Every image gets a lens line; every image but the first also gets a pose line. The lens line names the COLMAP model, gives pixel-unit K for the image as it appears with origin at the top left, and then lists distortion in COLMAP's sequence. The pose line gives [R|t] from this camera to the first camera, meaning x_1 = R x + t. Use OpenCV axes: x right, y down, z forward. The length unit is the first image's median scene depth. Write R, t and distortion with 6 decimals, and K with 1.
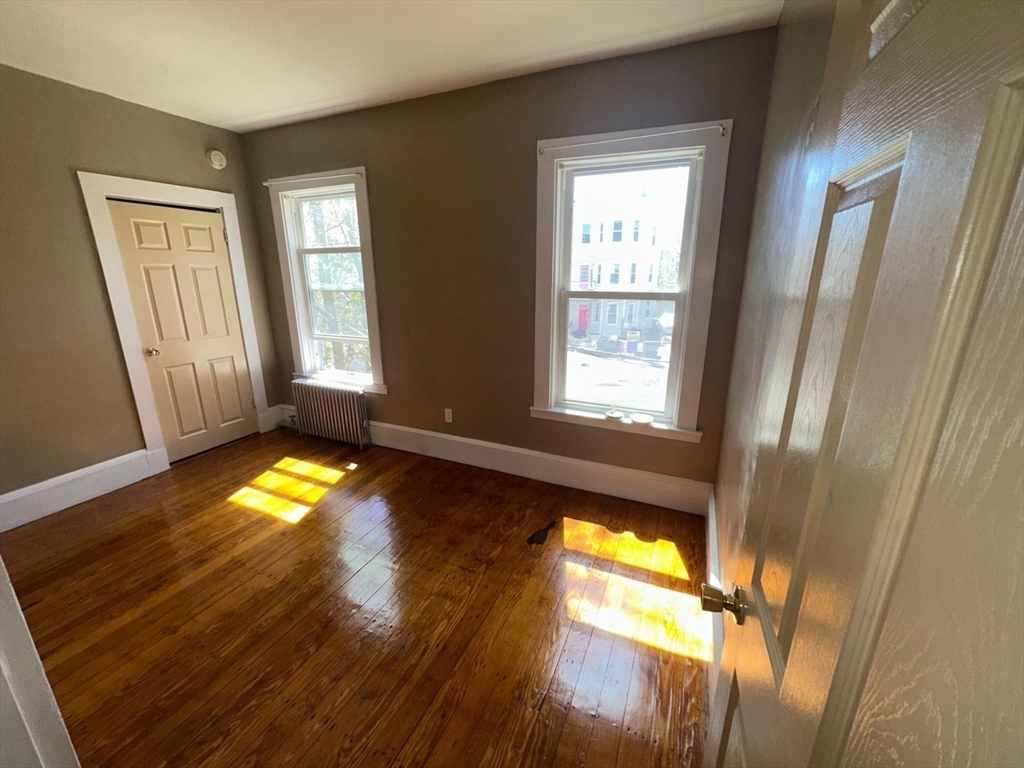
lens RADIAL K [[407.8, 0, 511.9], [0, 407.8, 384.1], [0, 0, 1]] dist [-0.000612, -0.000106]
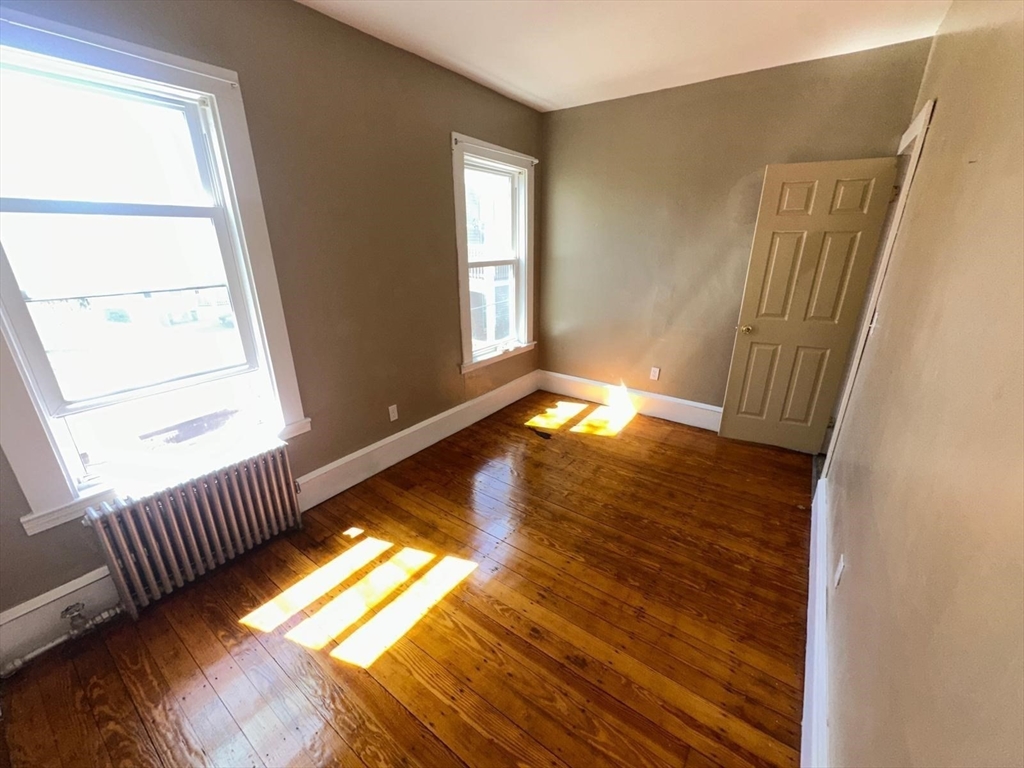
lens RADIAL K [[407.8, 0, 513.7], [0, 407.8, 382.5], [0, 0, 1]] dist [-0.000612, -0.000106]
pose [[0.198301, -0.324133, 0.924994, -1.105498], [0.259557, 0.927410, 0.269336, -0.190069], [-0.945149, 0.186679, 0.268037, 0.613357]]
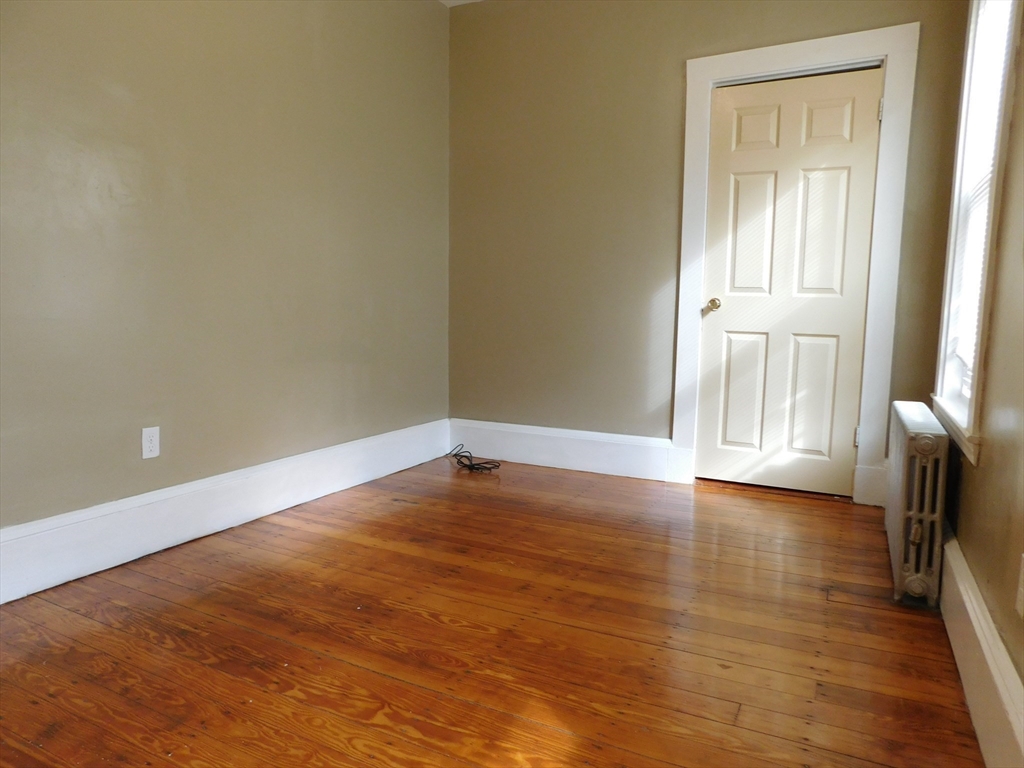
lens RADIAL K [[671.4, 0, 513.6], [0, 671.4, 387.3], [0, 0, 1]] dist [-0.065639, 0.050909]
pose [[-0.054284, 0.112217, -0.992200, 0.268062], [-0.275867, 0.953305, 0.122911, 0.008901], [0.959662, 0.280388, -0.020792, 0.852906]]
